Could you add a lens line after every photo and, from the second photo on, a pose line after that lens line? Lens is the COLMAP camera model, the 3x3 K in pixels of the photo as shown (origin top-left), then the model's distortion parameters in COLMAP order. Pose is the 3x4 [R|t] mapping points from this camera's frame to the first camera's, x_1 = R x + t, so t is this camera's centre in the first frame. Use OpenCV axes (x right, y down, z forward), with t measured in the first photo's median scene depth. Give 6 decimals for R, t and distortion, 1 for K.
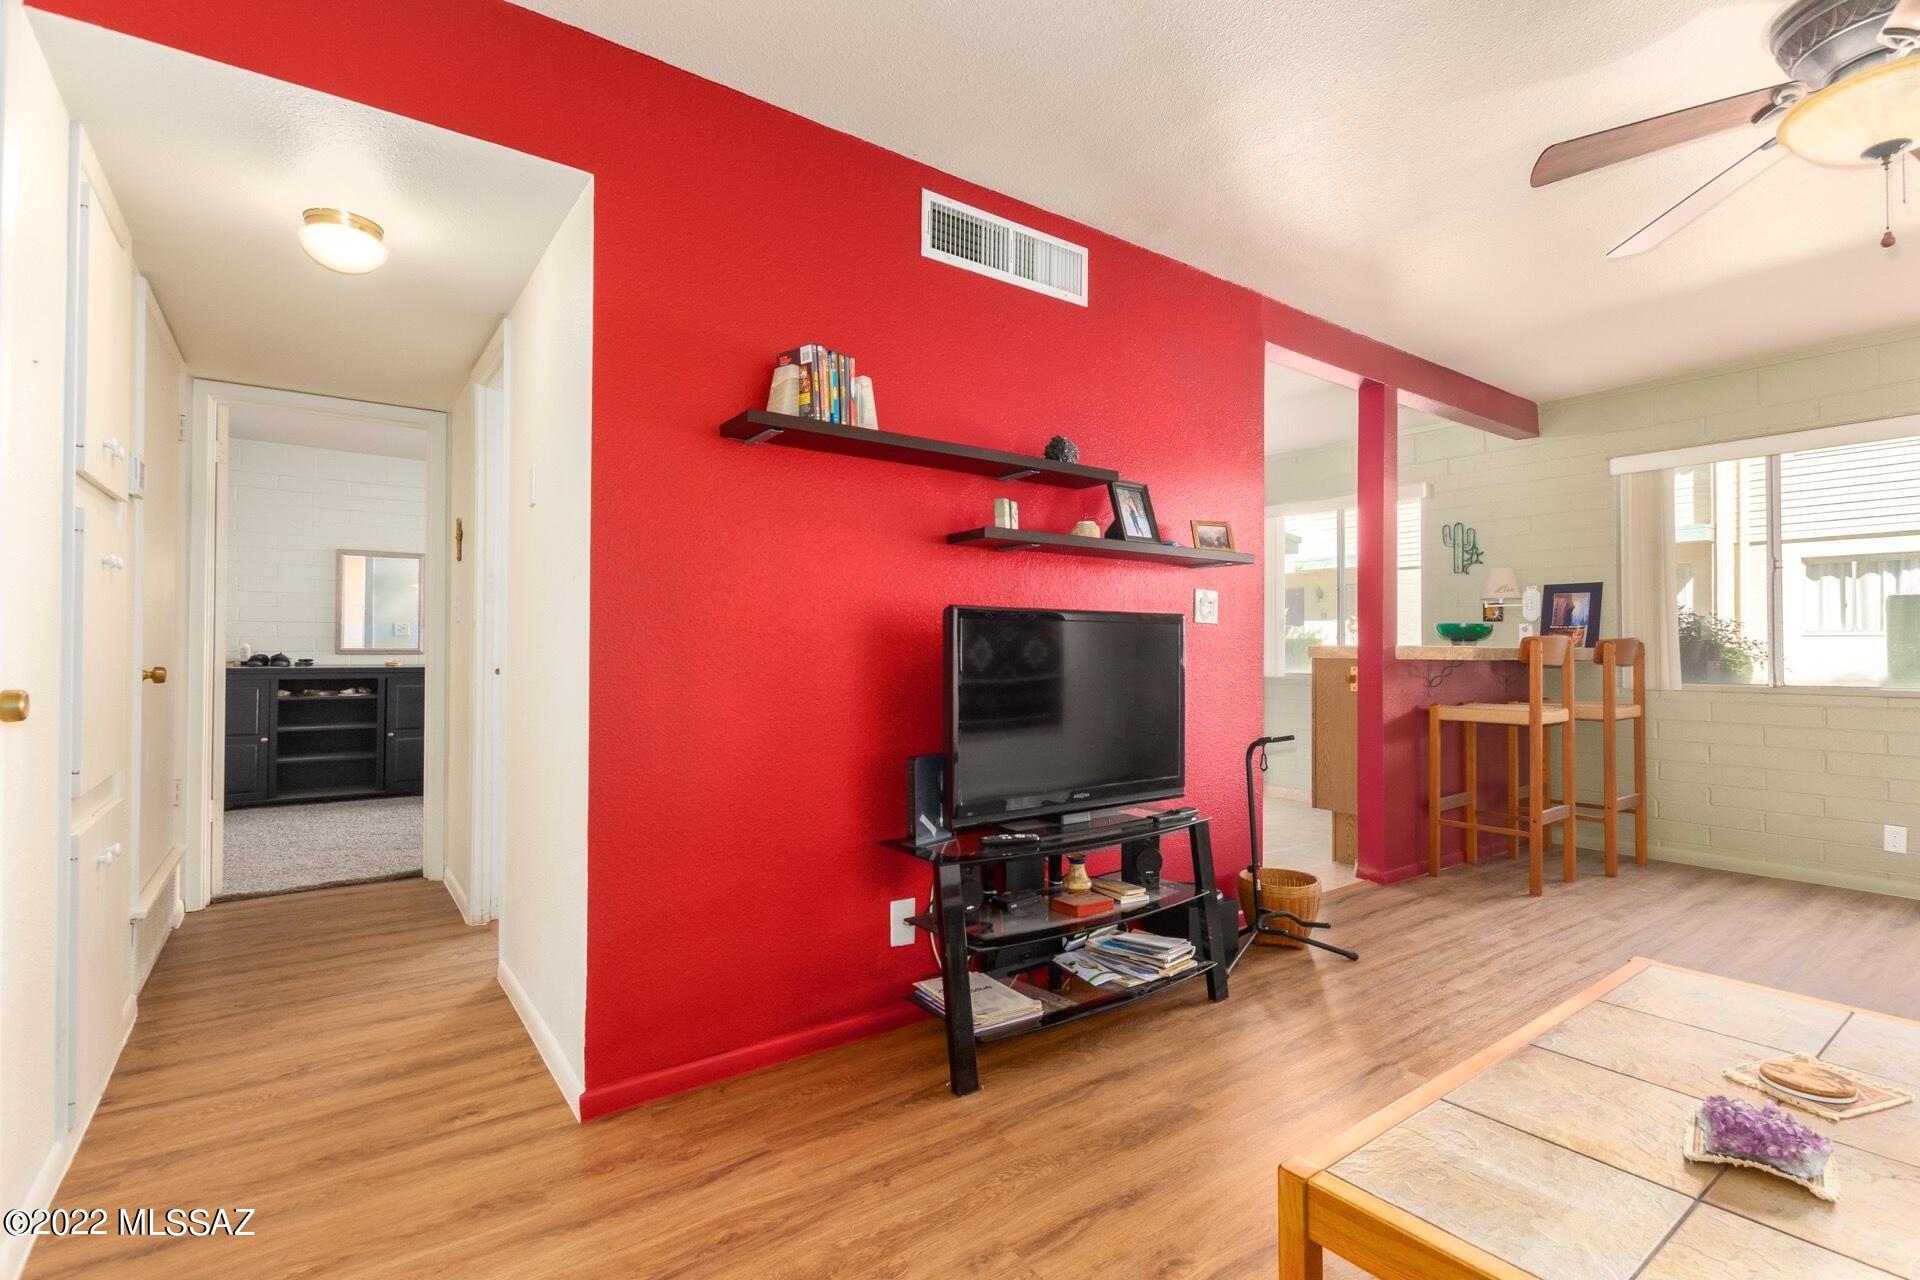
lens RADIAL K [[892.4, 0, 979.1], [0, 892.4, 638.8], [0, 0, 1]] dist [0.004347, -0.004630]
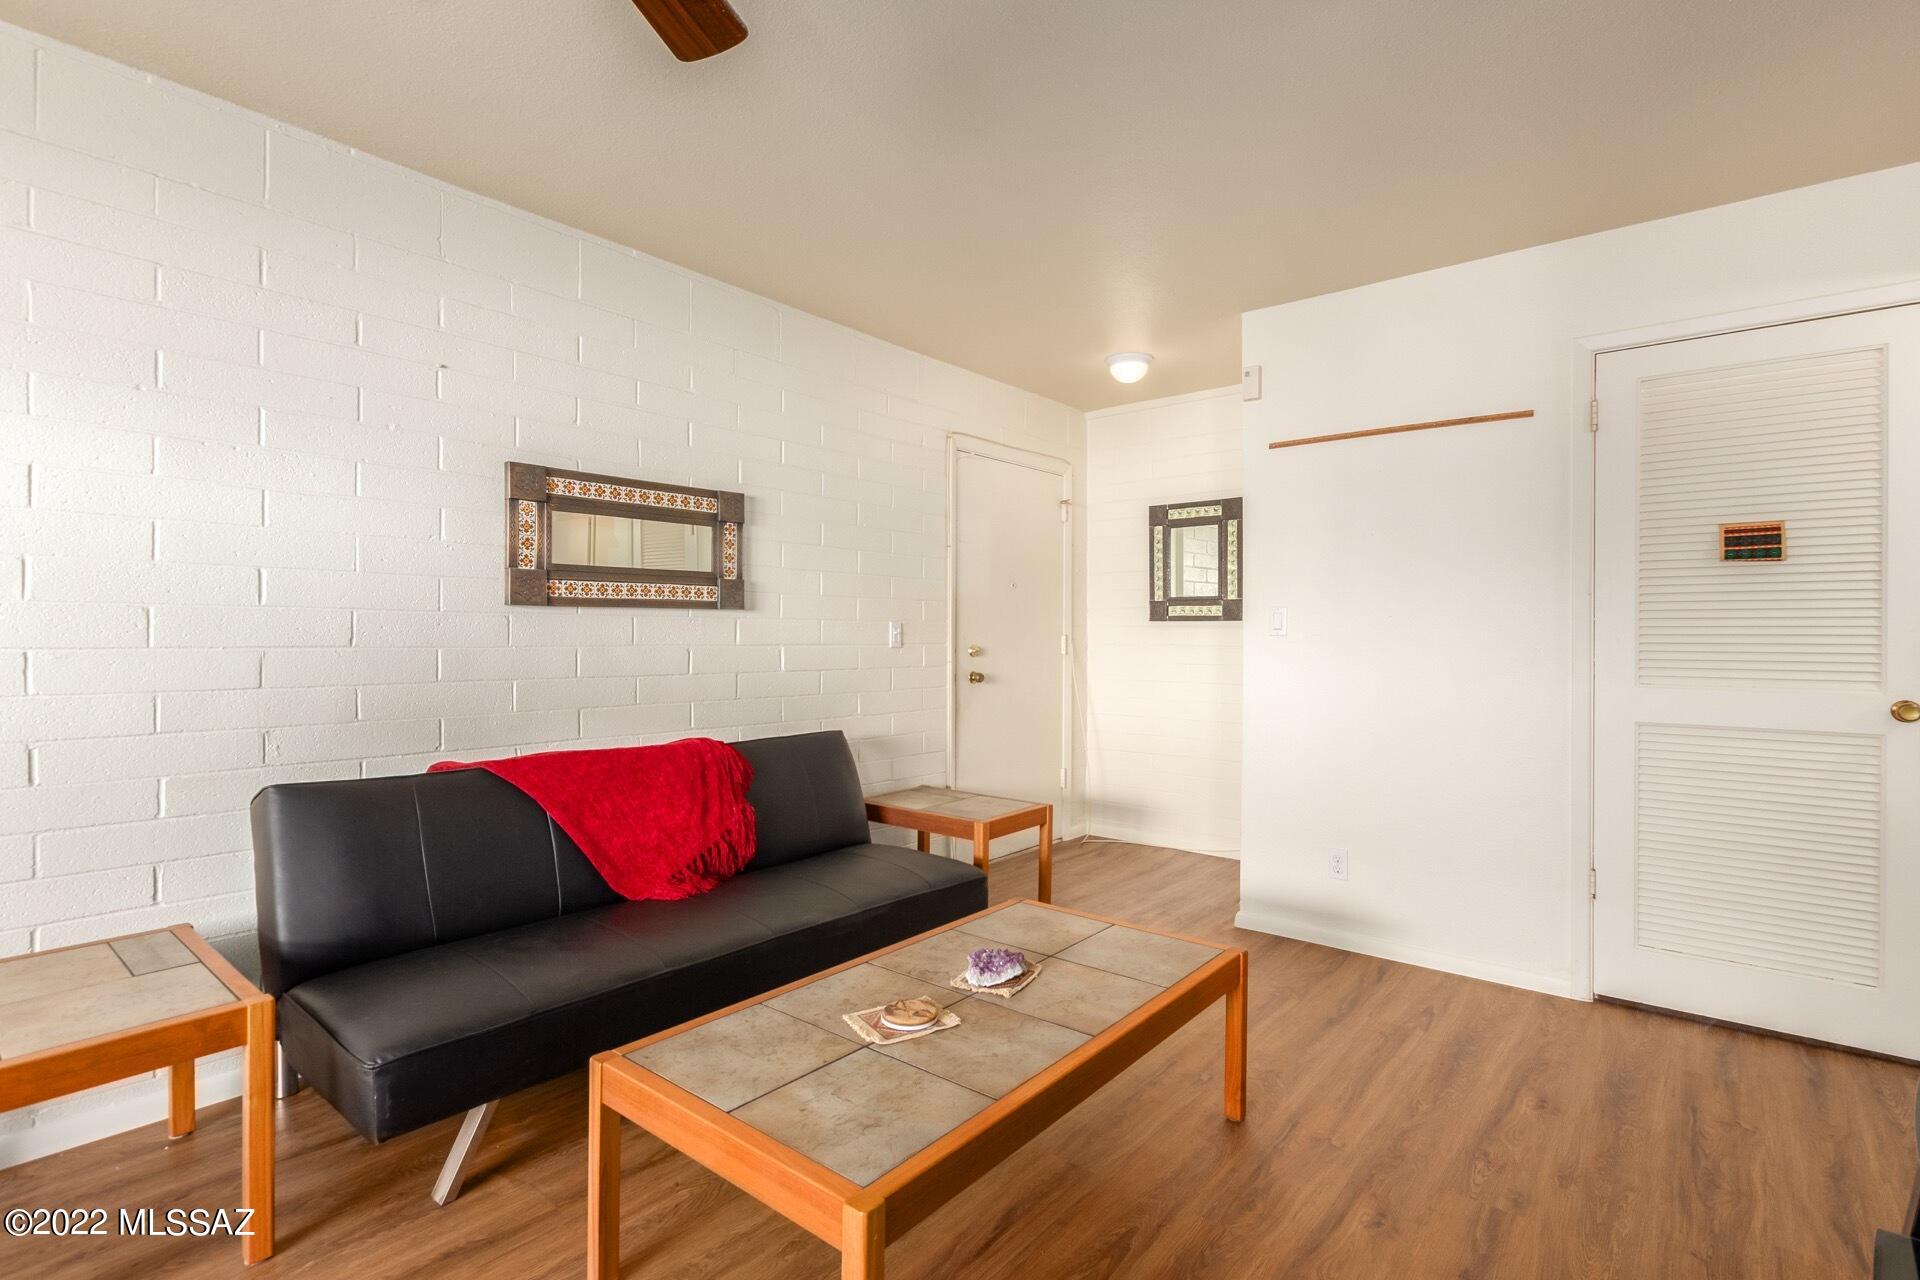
lens RADIAL K [[894.0, 0, 962.1], [0, 894.0, 634.3], [0, 0, 1]] dist [-0.027207, -0.000168]
pose [[-0.972407, -0.008991, -0.233117, 0.570140], [-0.005549, 0.999866, -0.015416, -0.019769], [0.233224, -0.013698, -0.972327, 1.122443]]
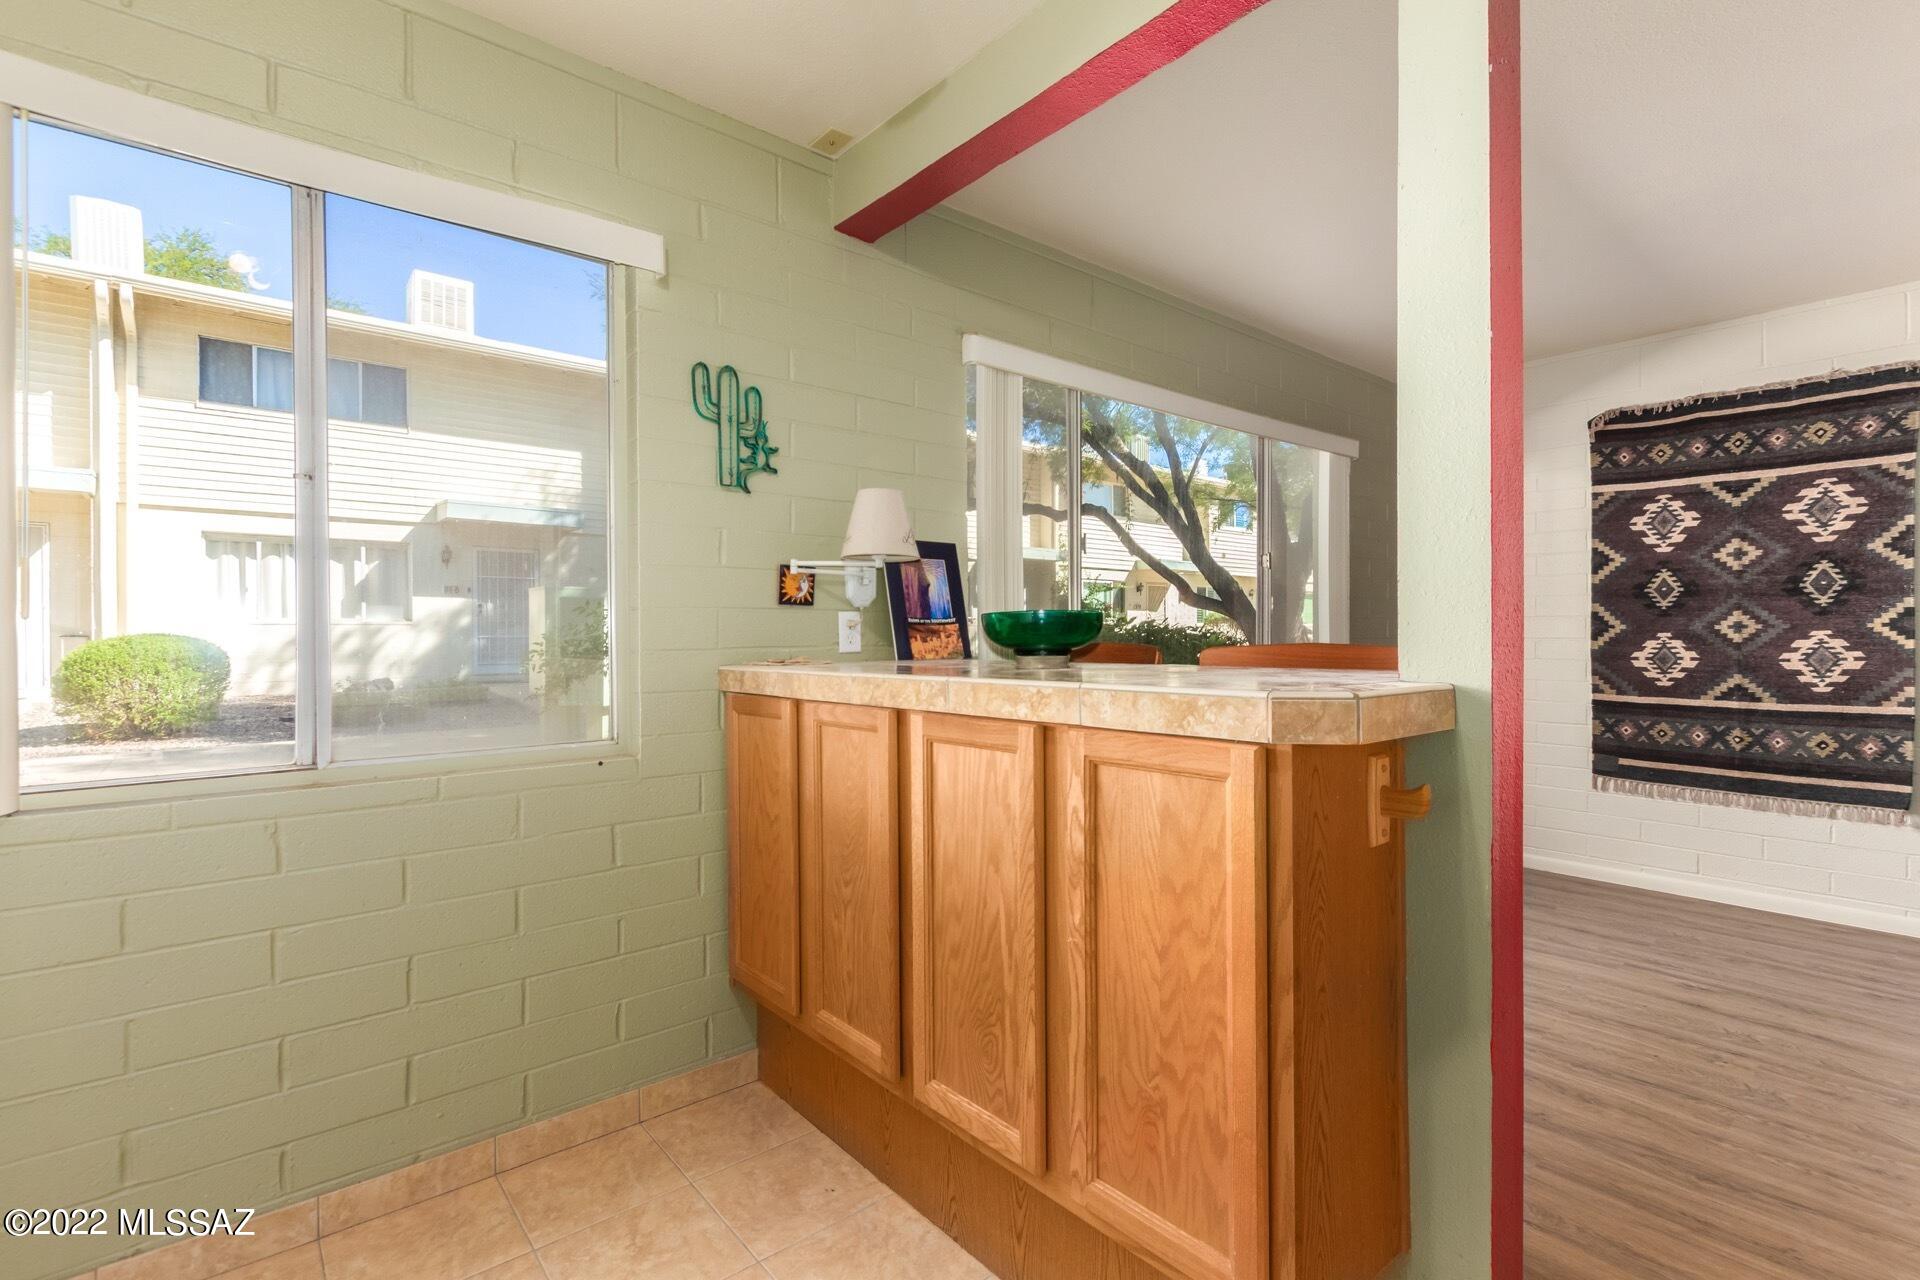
lens RADIAL K [[883.4, 0, 961.0], [0, 883.4, 637.7], [0, 0, 1]] dist [-0.002235, -0.000843]
pose [[-0.063189, -0.008952, 0.997961, 0.229782], [-0.008178, 0.999931, 0.008452, -0.014039], [-0.997968, -0.007627, -0.063257, 1.834333]]
